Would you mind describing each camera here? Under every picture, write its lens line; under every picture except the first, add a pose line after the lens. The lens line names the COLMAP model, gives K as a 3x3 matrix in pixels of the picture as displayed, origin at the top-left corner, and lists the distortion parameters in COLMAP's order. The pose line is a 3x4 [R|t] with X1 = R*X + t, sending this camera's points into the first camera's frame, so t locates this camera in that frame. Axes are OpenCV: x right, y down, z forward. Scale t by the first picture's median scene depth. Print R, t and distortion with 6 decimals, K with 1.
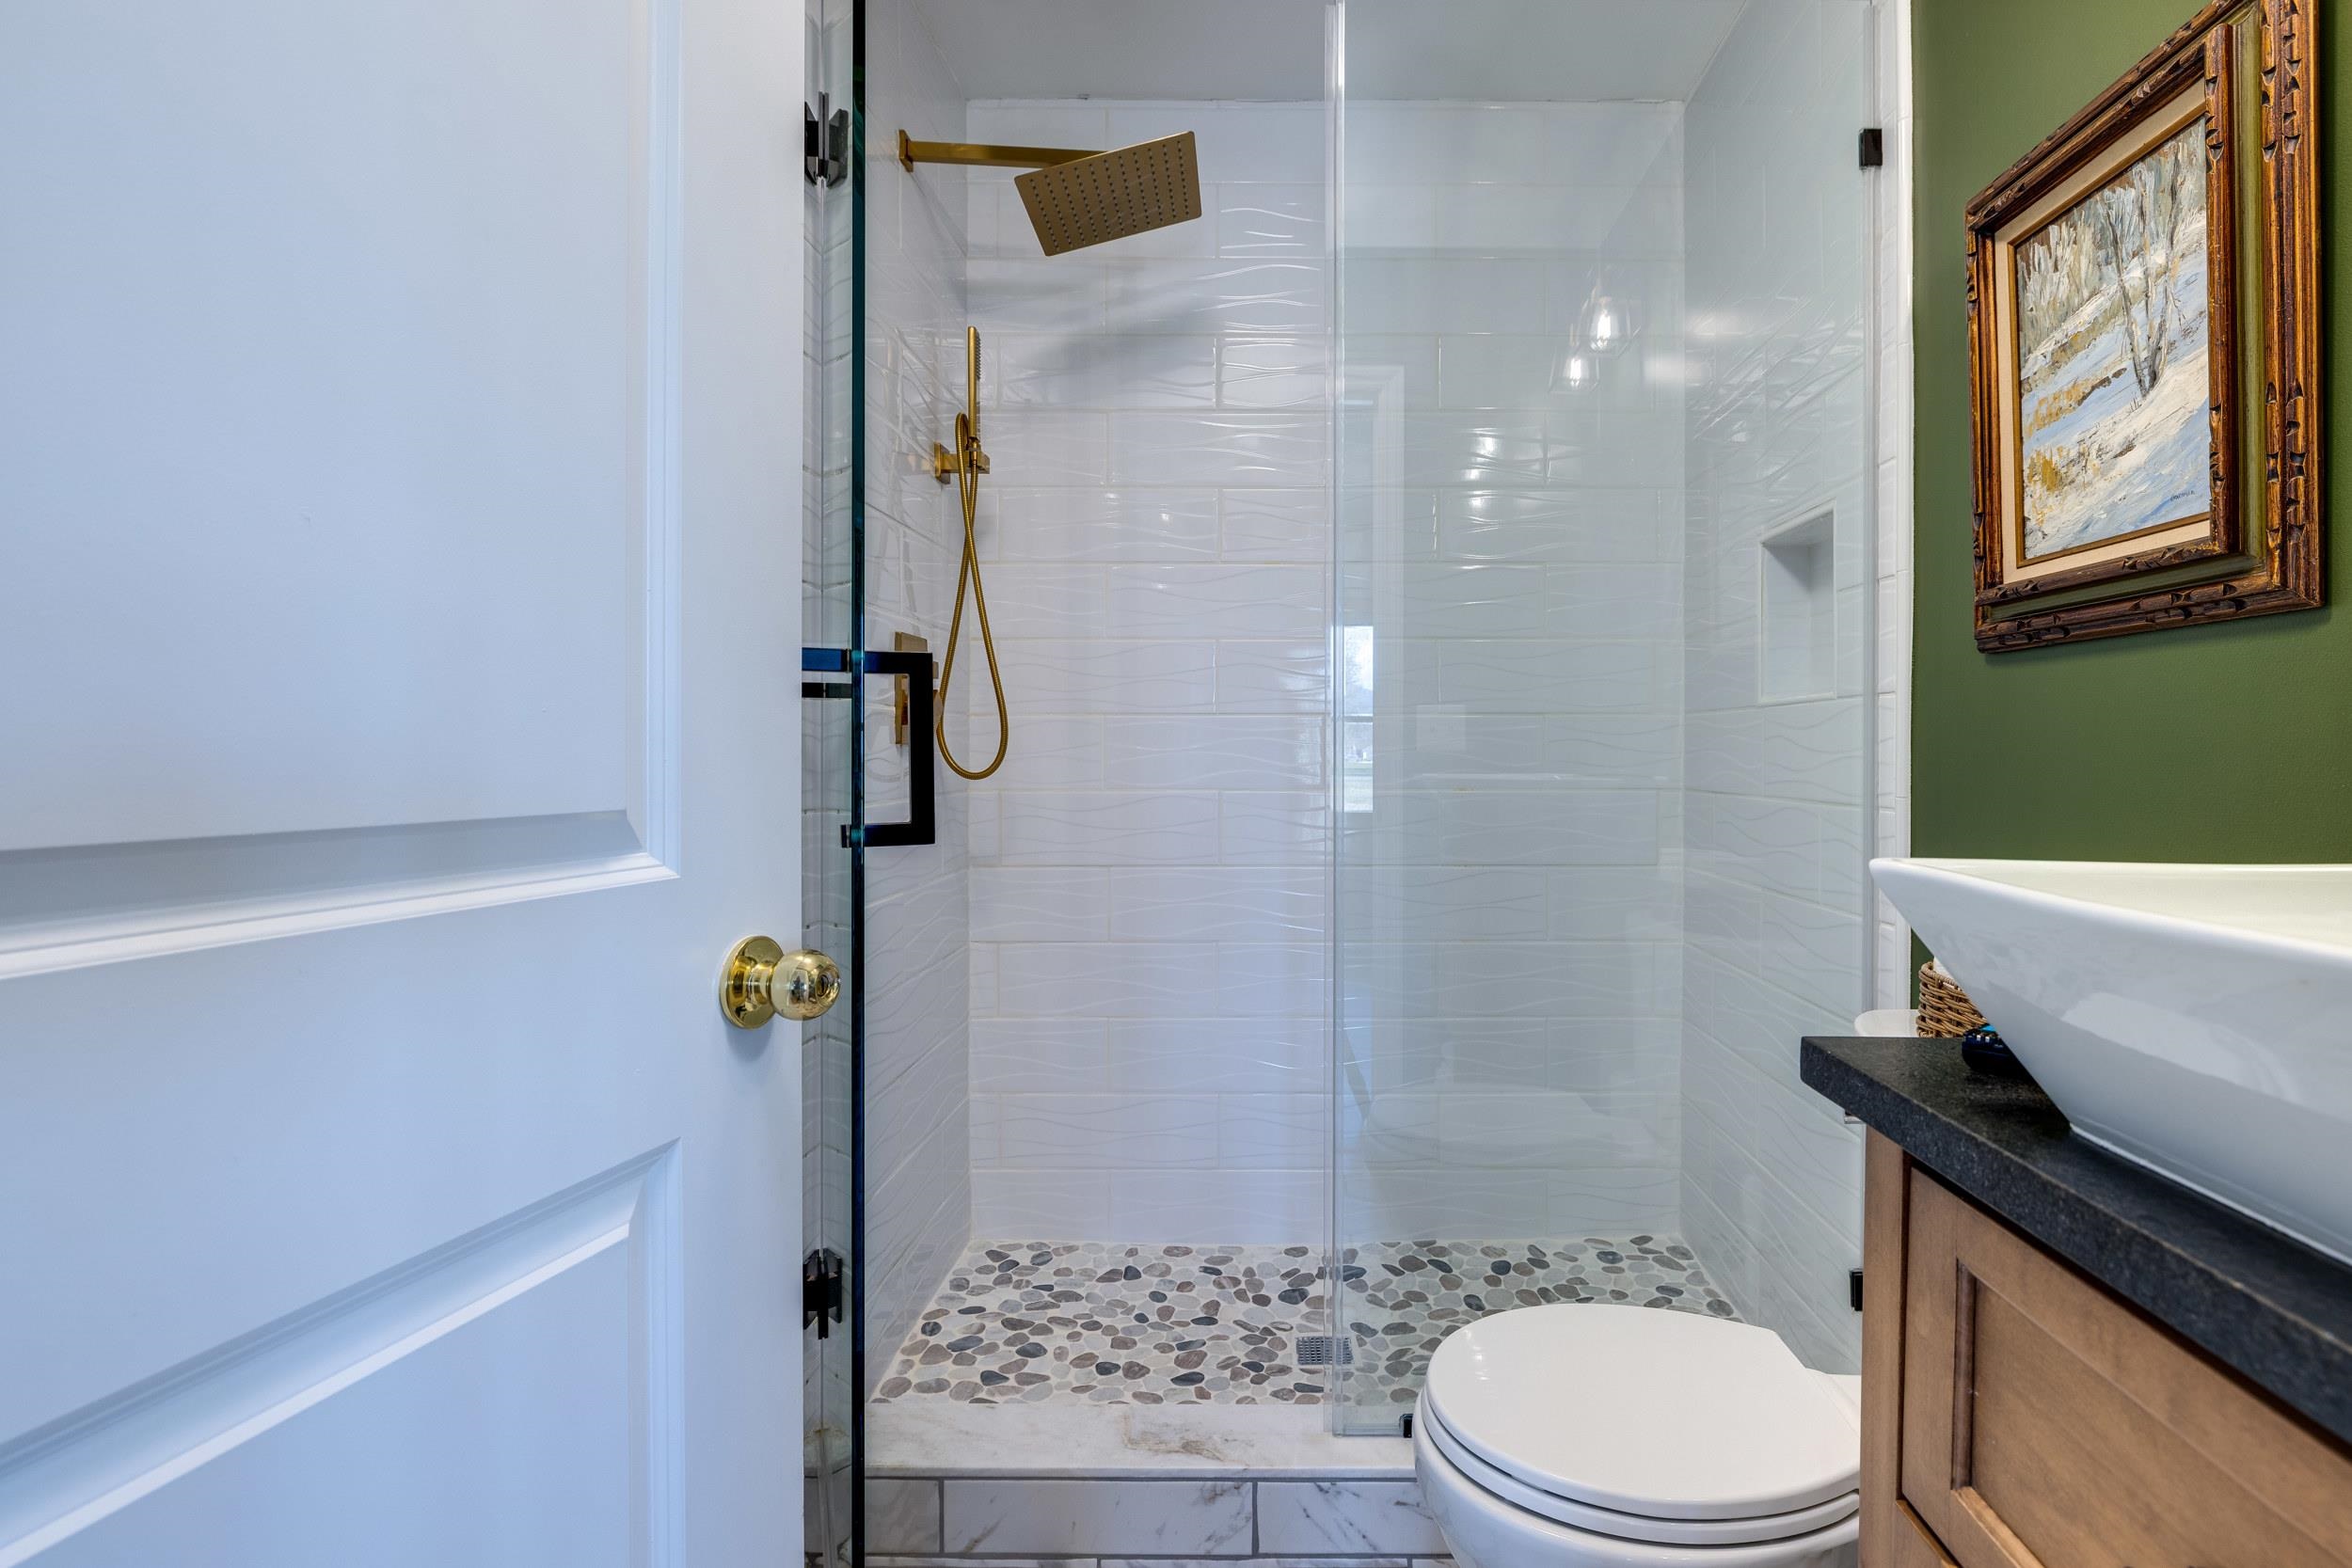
lens RADIAL K [[1251.9, 0, 1178.8], [0, 1251.9, 740.1], [0, 0, 1]] dist [-0.014900, 0.004037]
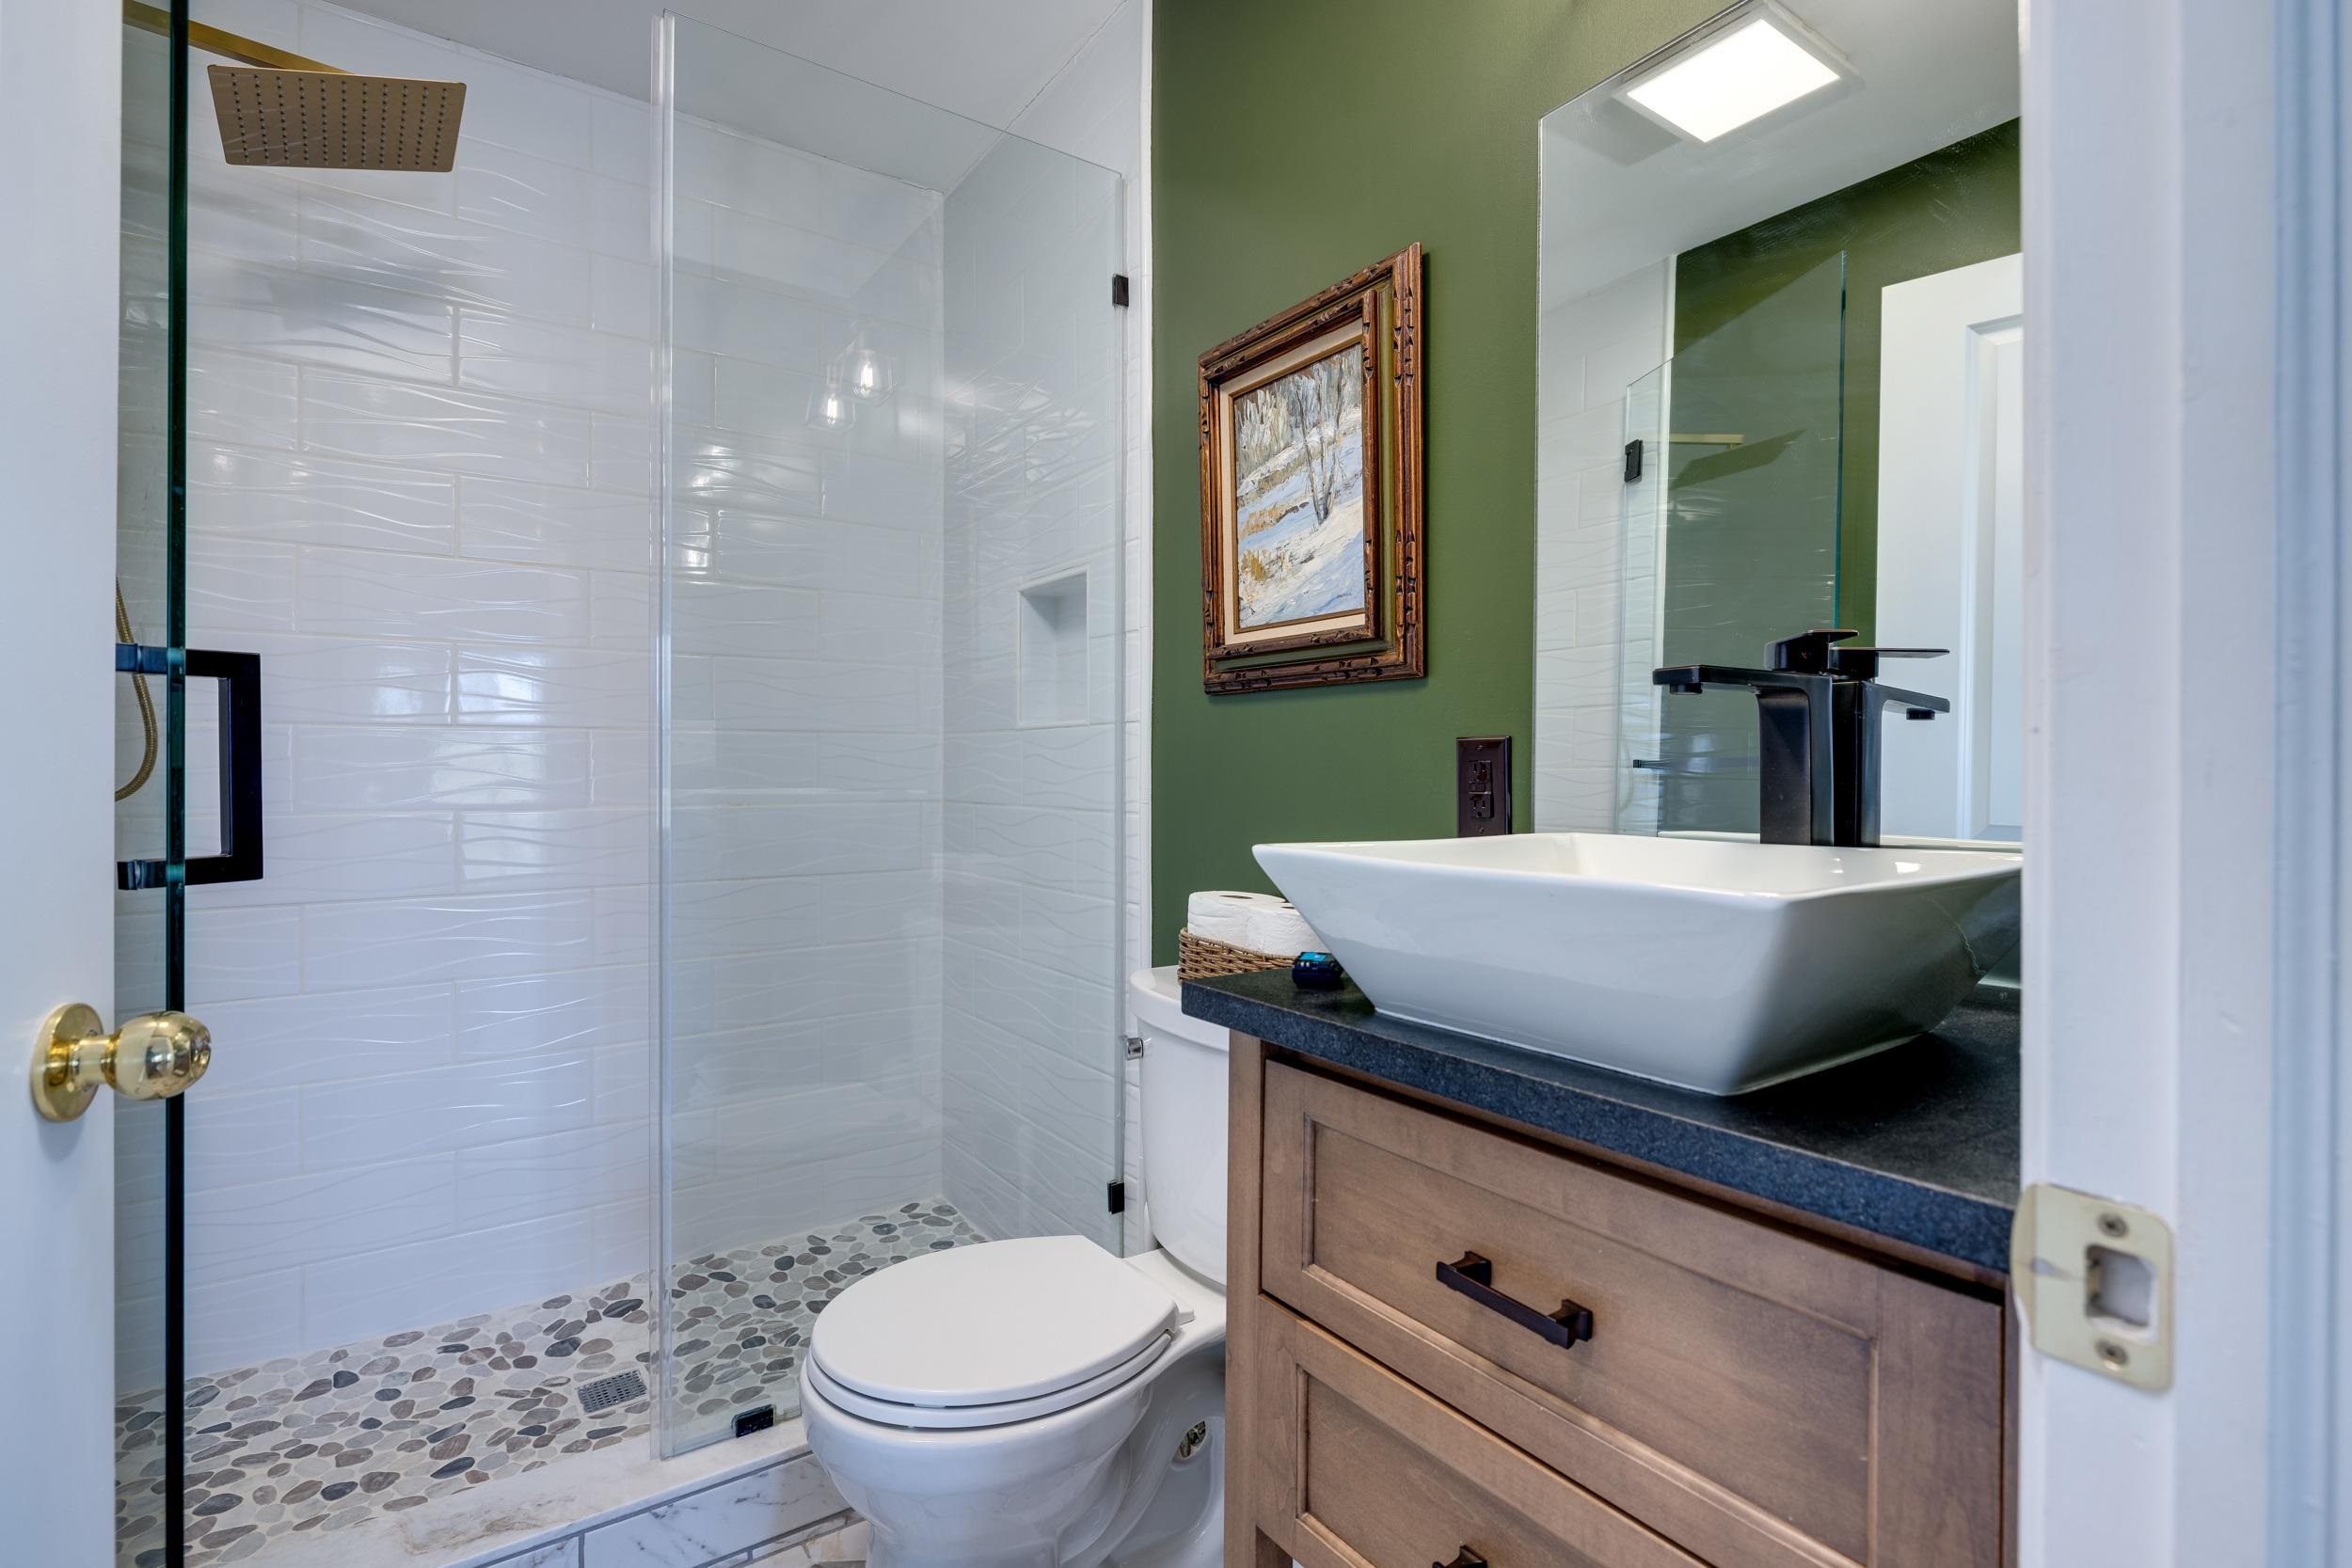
lens RADIAL K [[1251.9, 0, 1178.8], [0, 1251.9, 740.1], [0, 0, 1]] dist [-0.014900, 0.004037]
pose [[0.788299, 0.011916, 0.615177, -0.177654], [-0.005021, 0.999904, -0.012934, -0.002887], [-0.615271, 0.007107, 0.788283, -0.036510]]
